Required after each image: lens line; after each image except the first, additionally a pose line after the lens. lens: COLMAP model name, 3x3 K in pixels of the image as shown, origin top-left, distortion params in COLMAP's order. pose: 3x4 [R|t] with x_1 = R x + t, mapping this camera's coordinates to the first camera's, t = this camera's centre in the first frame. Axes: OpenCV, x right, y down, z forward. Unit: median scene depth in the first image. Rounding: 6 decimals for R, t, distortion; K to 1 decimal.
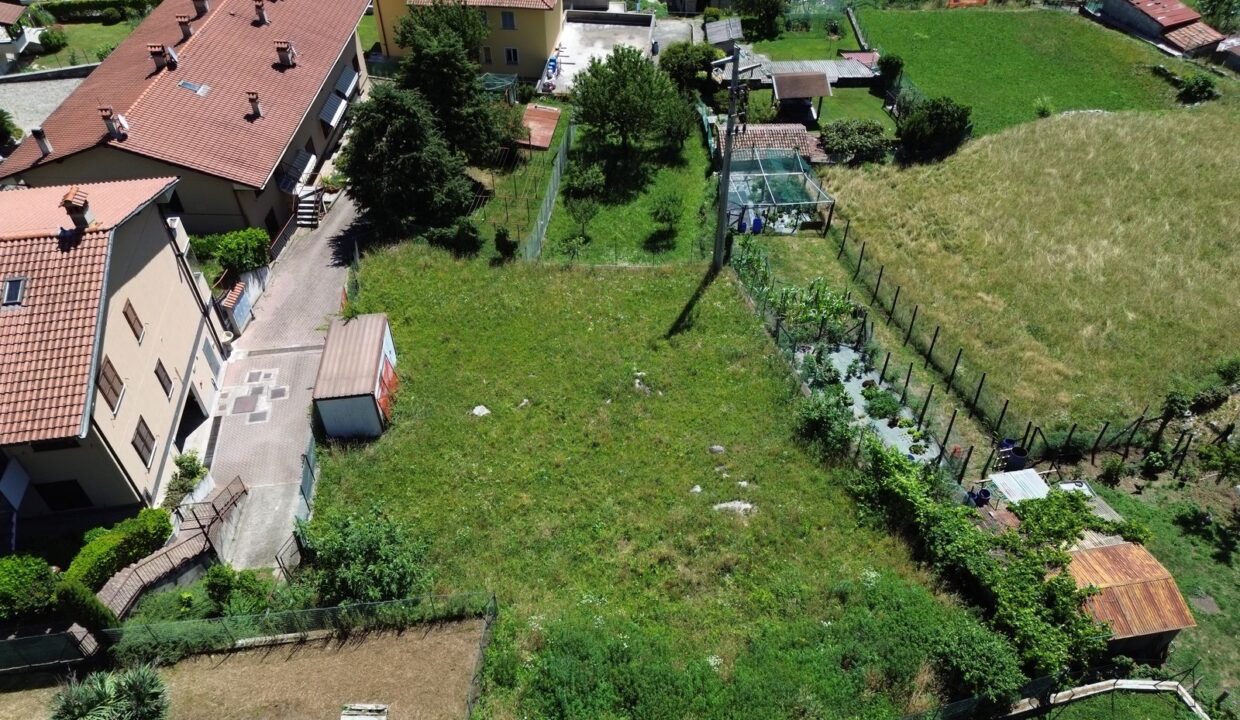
lens RADIAL K [[865.8, 0, 627.4], [0, 865.8, 357.2], [0, 0, 1]] dist [0.060170, -0.049637]
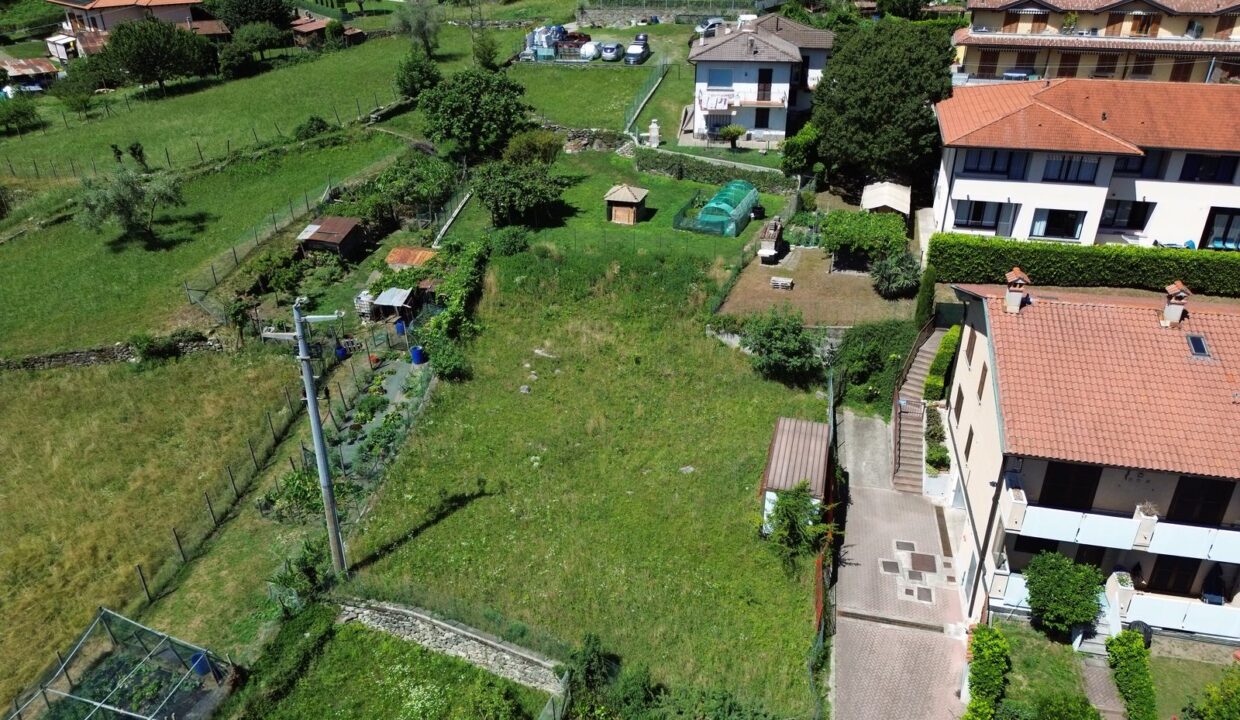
lens RADIAL K [[865.8, 0, 623.8], [0, 865.8, 362.1], [0, 0, 1]] dist [0.060170, -0.049637]
pose [[-0.941622, -0.142795, 0.304889, -0.327621], [0.234854, 0.370276, 0.898743, -0.788905], [-0.241229, 0.917881, -0.315124, 0.988101]]
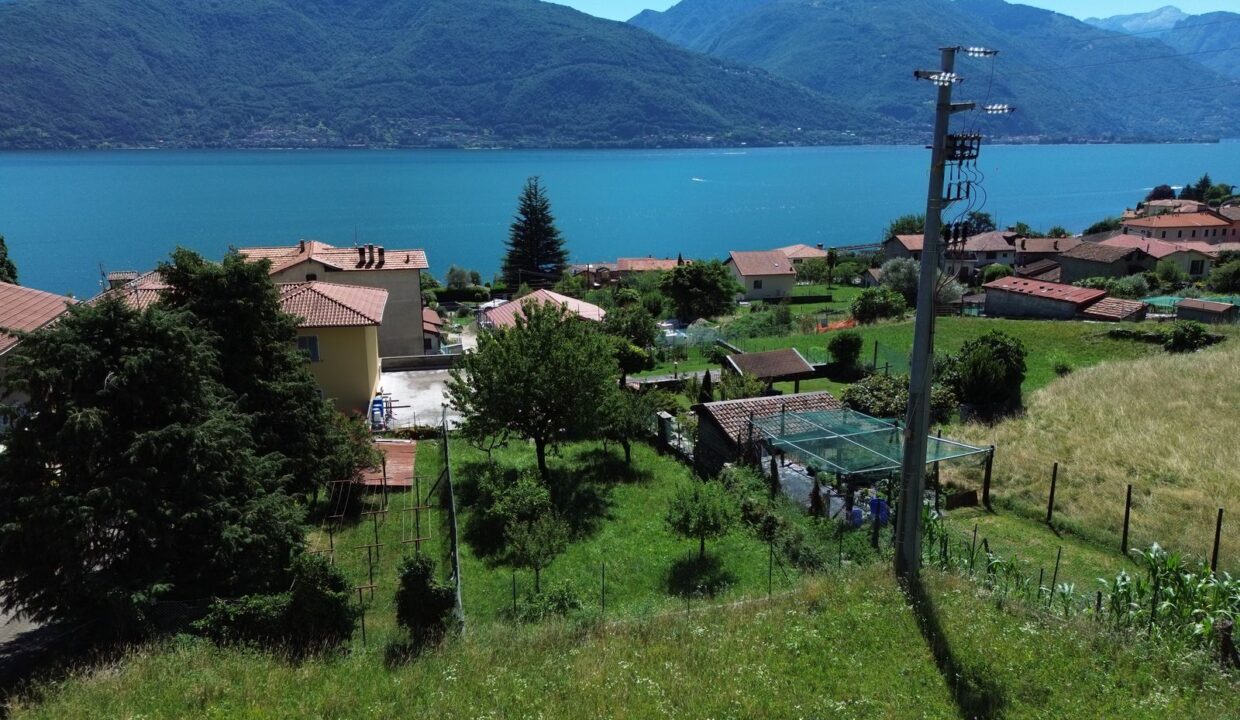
lens RADIAL K [[865.8, 0, 624.6], [0, 865.8, 363.7], [0, 0, 1]] dist [0.060170, -0.049637]
pose [[0.949845, -0.081438, 0.301932, -0.162363], [0.219452, 0.861427, -0.458023, -0.019730], [-0.222792, 0.501310, 0.836093, 0.577258]]
